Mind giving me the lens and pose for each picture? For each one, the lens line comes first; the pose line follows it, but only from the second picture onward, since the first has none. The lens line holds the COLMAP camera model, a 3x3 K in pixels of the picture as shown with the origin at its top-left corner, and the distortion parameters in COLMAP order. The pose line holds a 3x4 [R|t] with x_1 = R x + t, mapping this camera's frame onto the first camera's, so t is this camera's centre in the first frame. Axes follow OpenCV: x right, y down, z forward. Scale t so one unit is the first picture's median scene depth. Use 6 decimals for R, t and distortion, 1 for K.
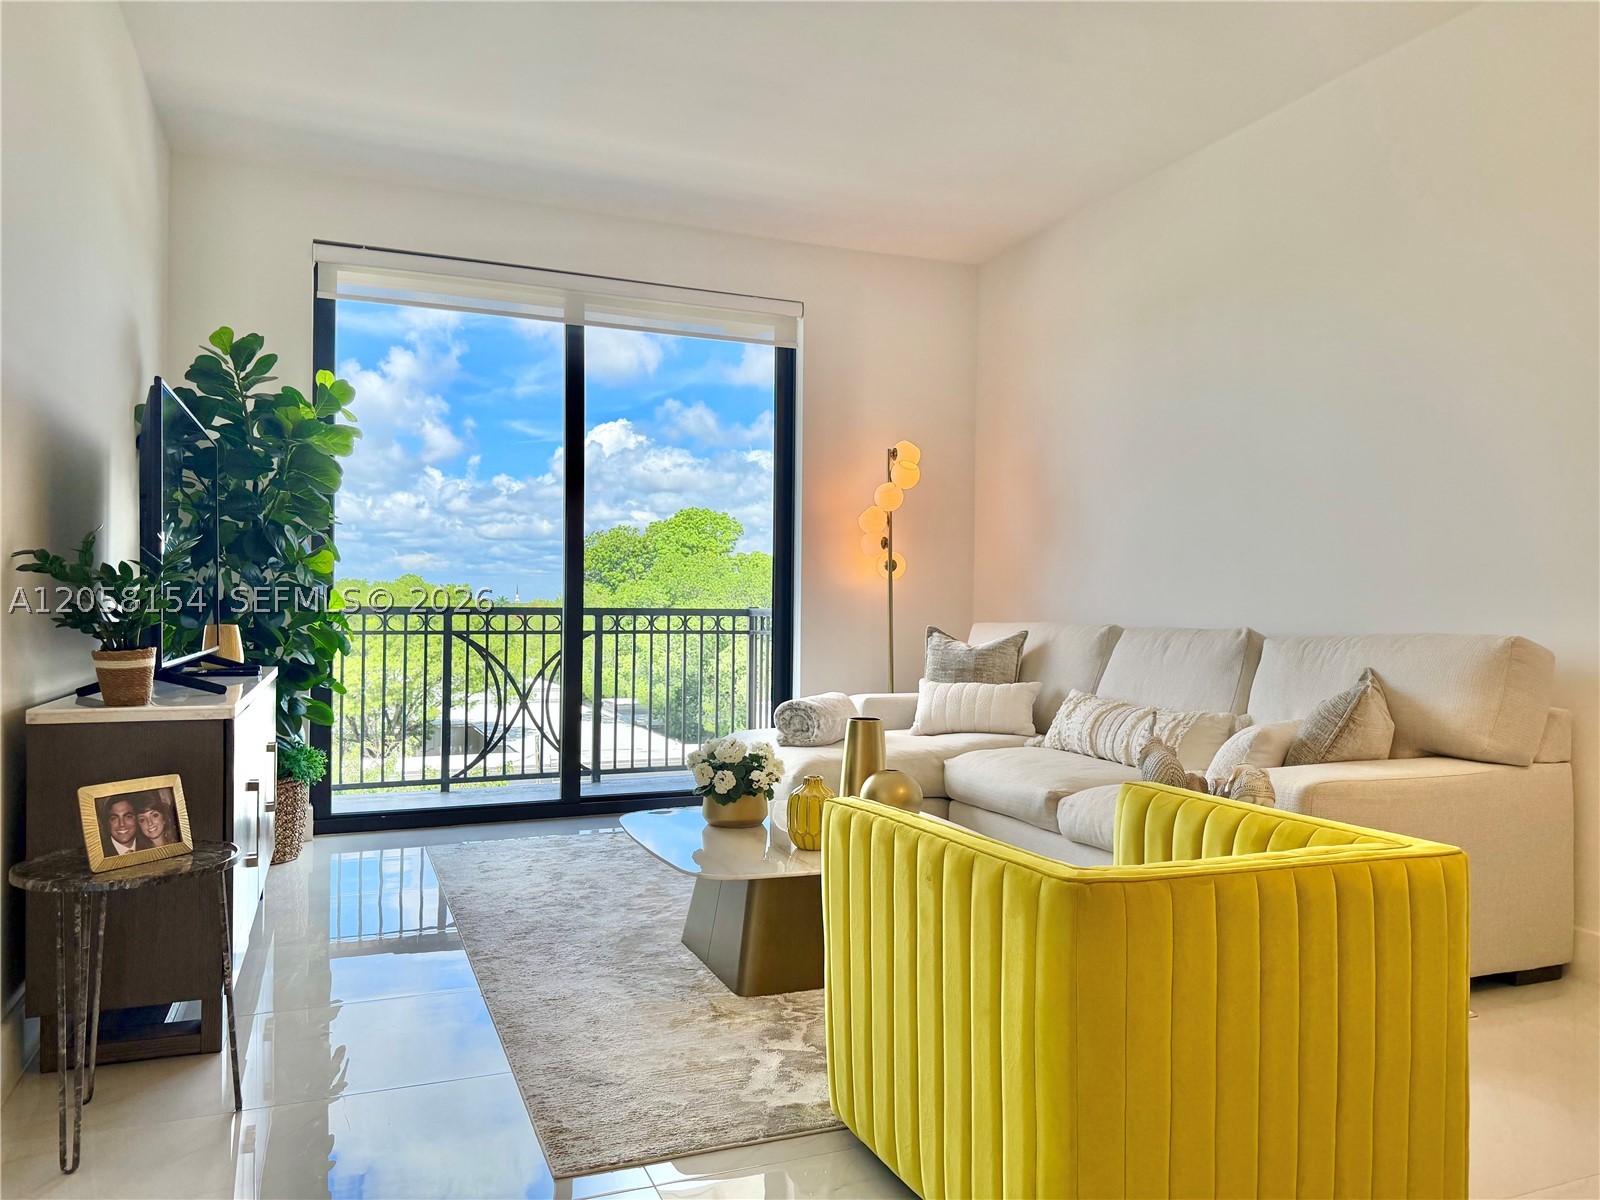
lens RADIAL K [[1122.2, 0, 800.0], [0, 1122.2, 600.0], [0, 0, 1]] dist [0.127533, -0.179295]
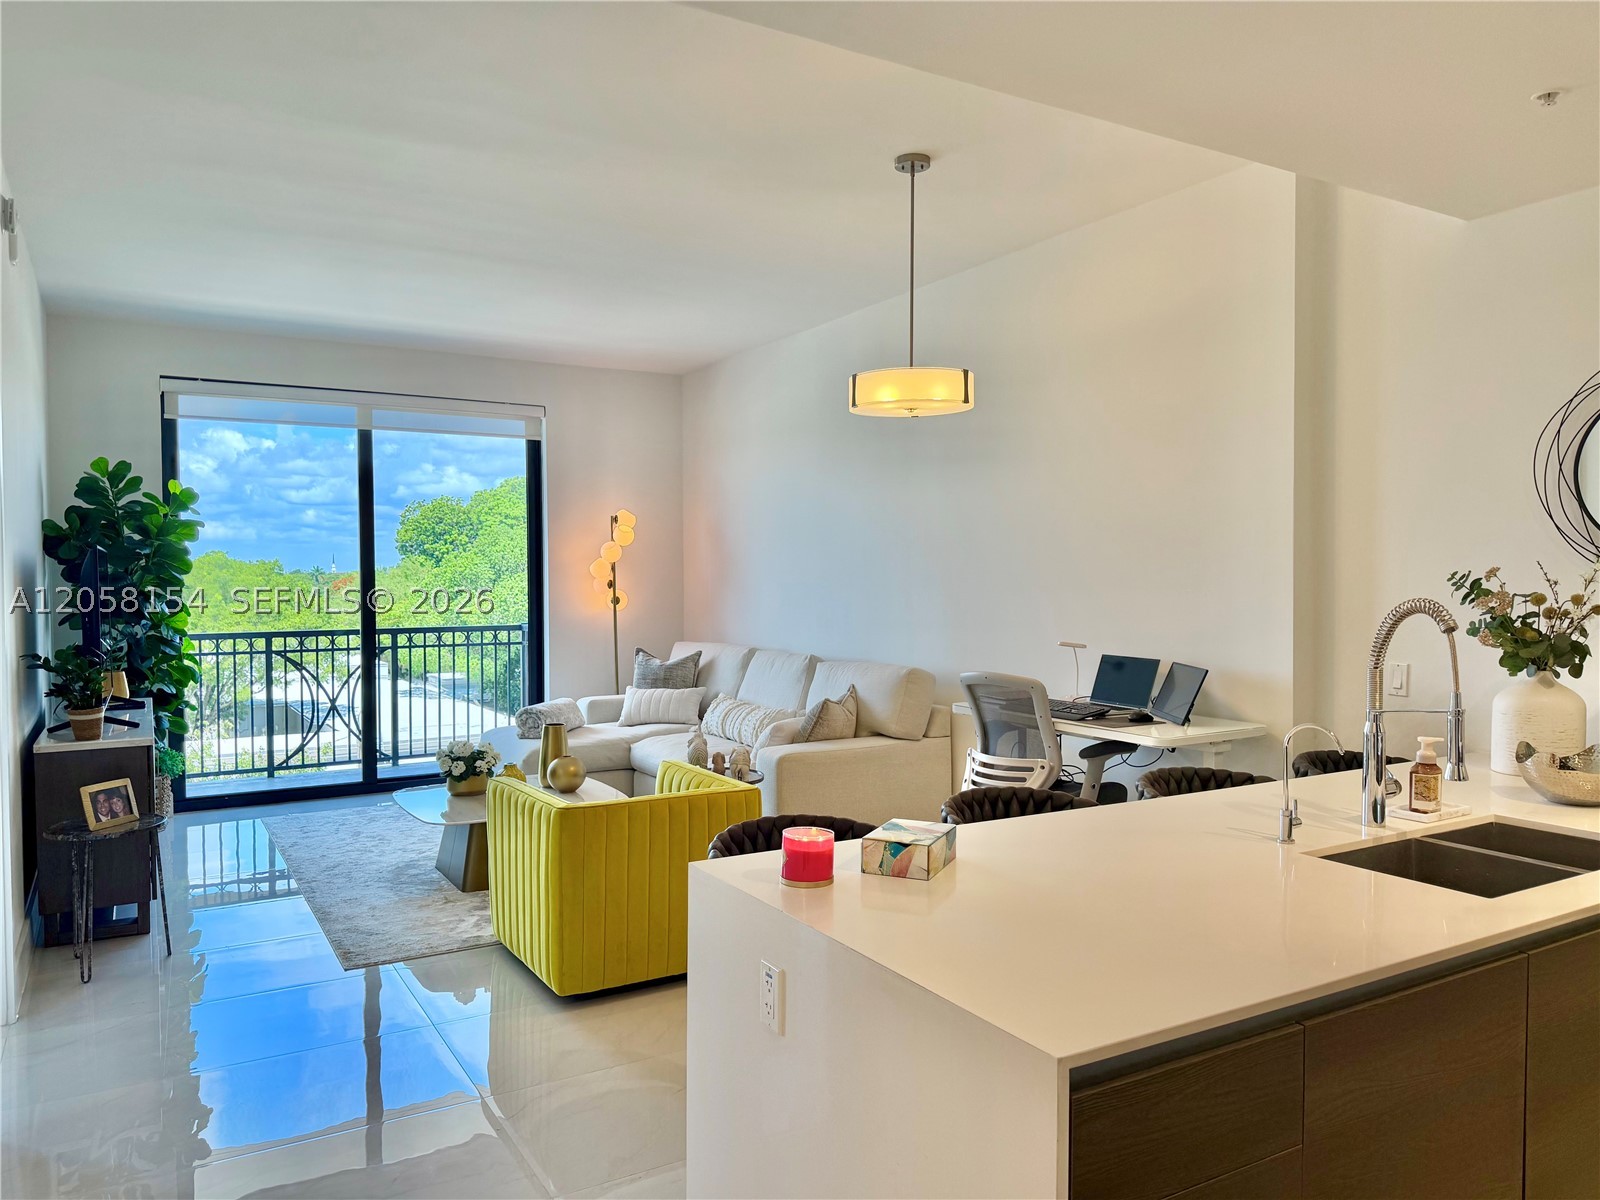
lens RADIAL K [[1126.9, 0, 790.2], [0, 1126.9, 605.9], [0, 0, 1]] dist [0.070723, -0.082168]
pose [[0.990640, -0.016675, 0.135477, 0.138425], [0.011797, 0.999256, 0.036730, -0.092900], [-0.135988, -0.034788, 0.990099, -0.494302]]
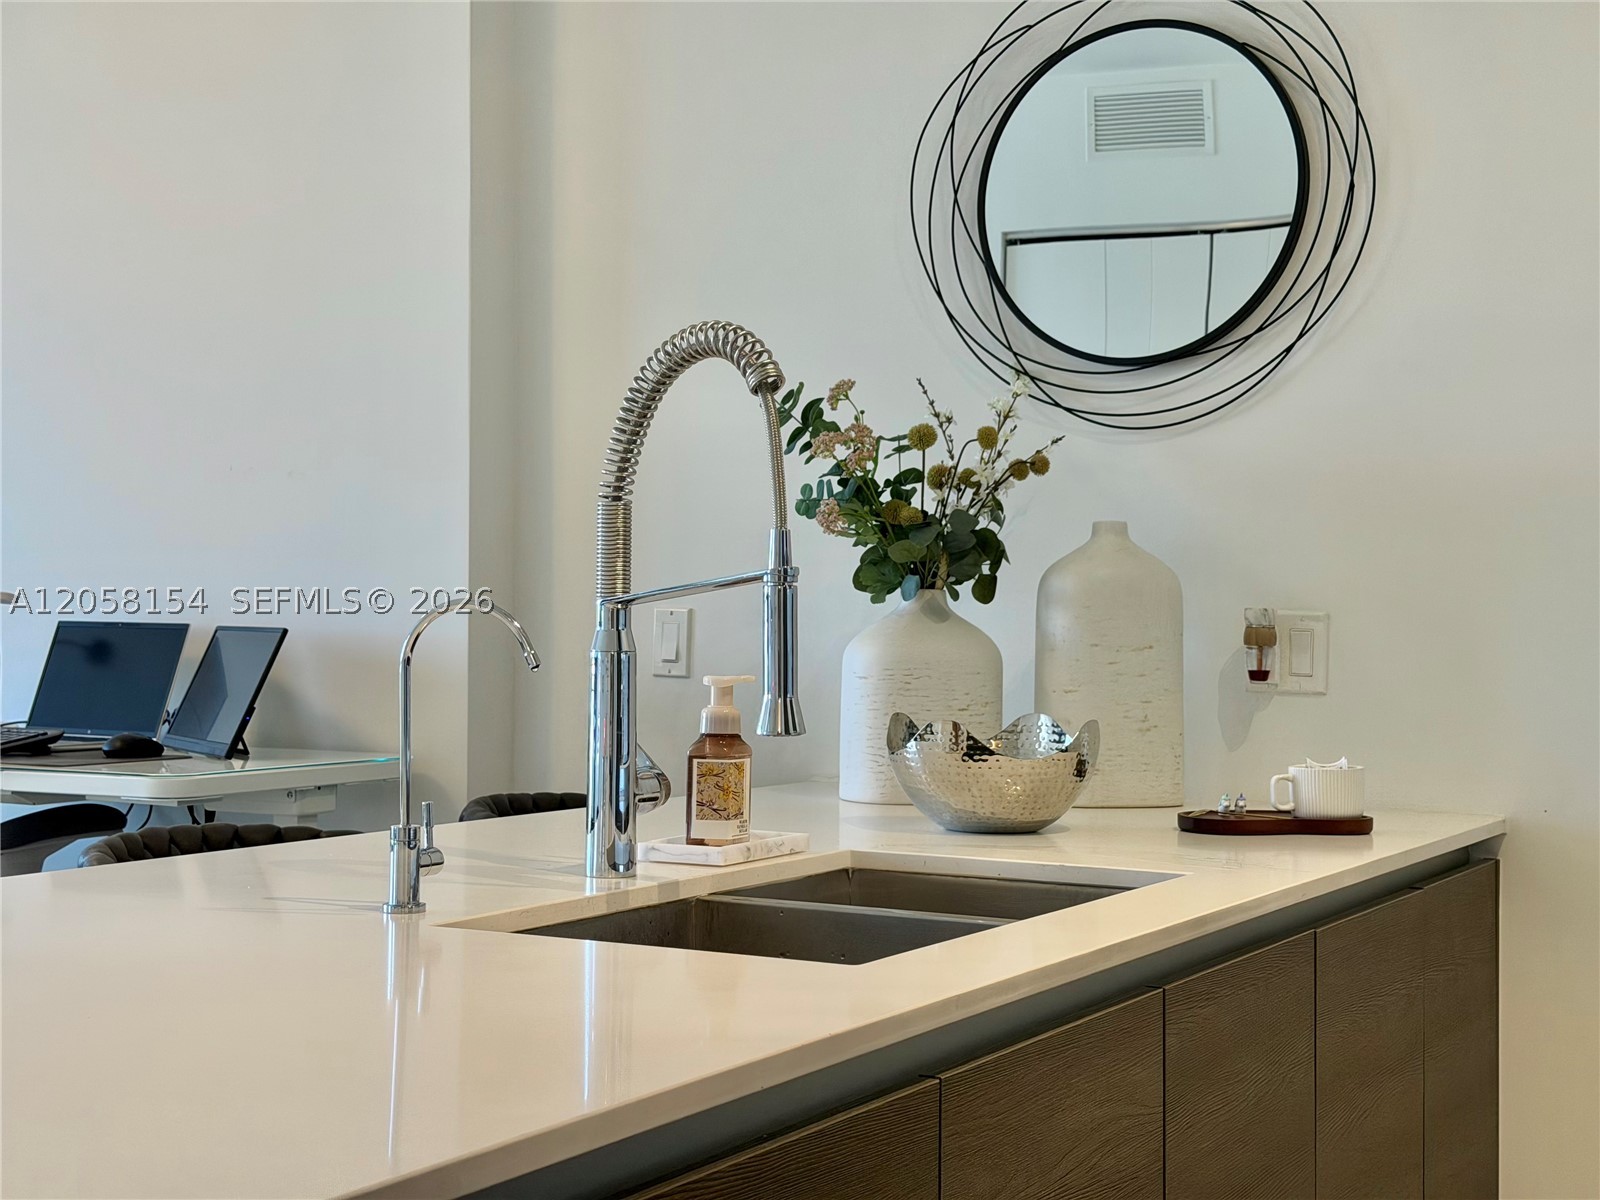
lens RADIAL K [[2274.8, 0, 800.0], [0, 2274.8, 600.0], [0, 0, 1]] dist [0.103088, -0.177707]
pose [[0.779667, 0.005671, 0.626169, 0.231197], [-0.008639, 0.999961, 0.001701, -0.020105], [-0.626135, -0.006736, 0.779685, -0.373300]]
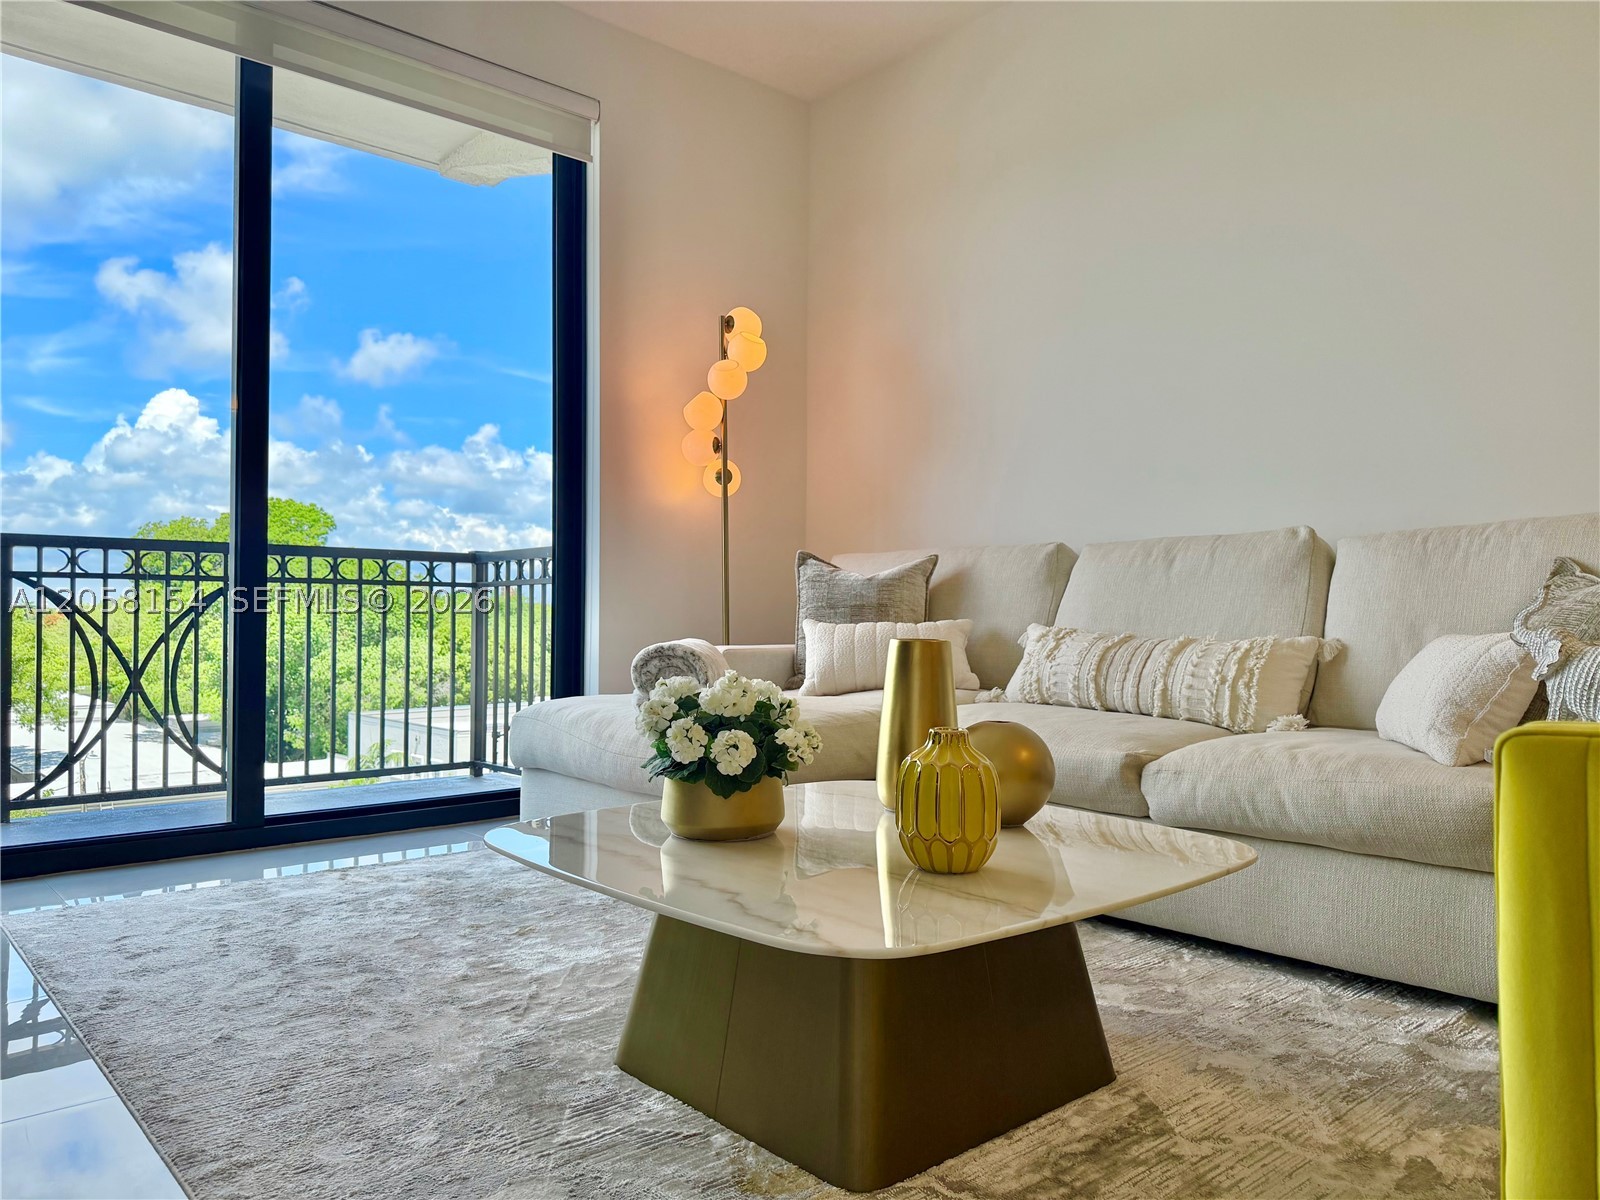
lens RADIAL K [[1138.1, 0, 788.5], [0, 1138.1, 597.3], [0, 0, 1]] dist [0.077189, -0.108467]
pose [[0.946474, 0.001009, 0.322780, -0.153815], [0.000998, 0.999981, -0.006052, 0.069028], [-0.322780, 0.006051, 0.946455, 0.366591]]
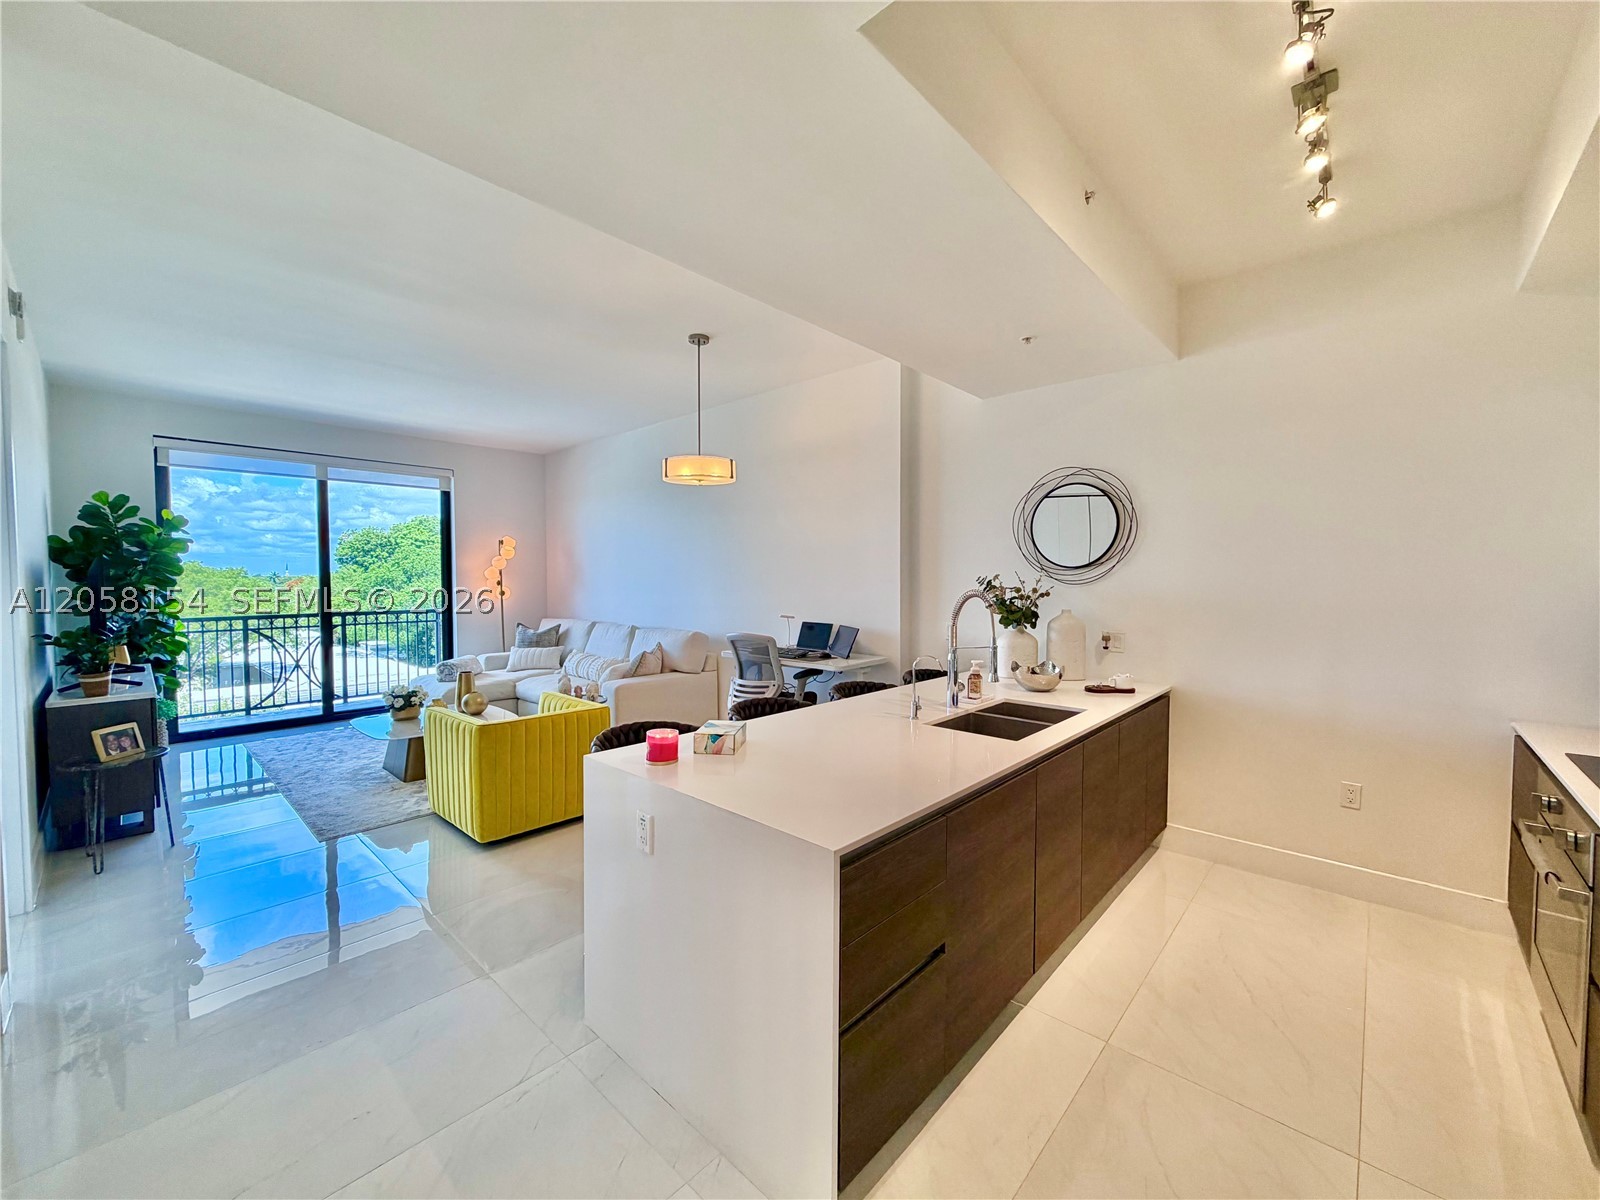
lens RADIAL K [[638.3, 0, 793.8], [0, 638.3, 599.7], [0, 0, 1]] dist [-0.000548, 0.004039]
pose [[0.911006, -0.024408, 0.411671, 0.112054], [0.006363, 0.998960, 0.045146, -0.091435], [-0.412345, -0.038508, 0.910214, -0.466618]]
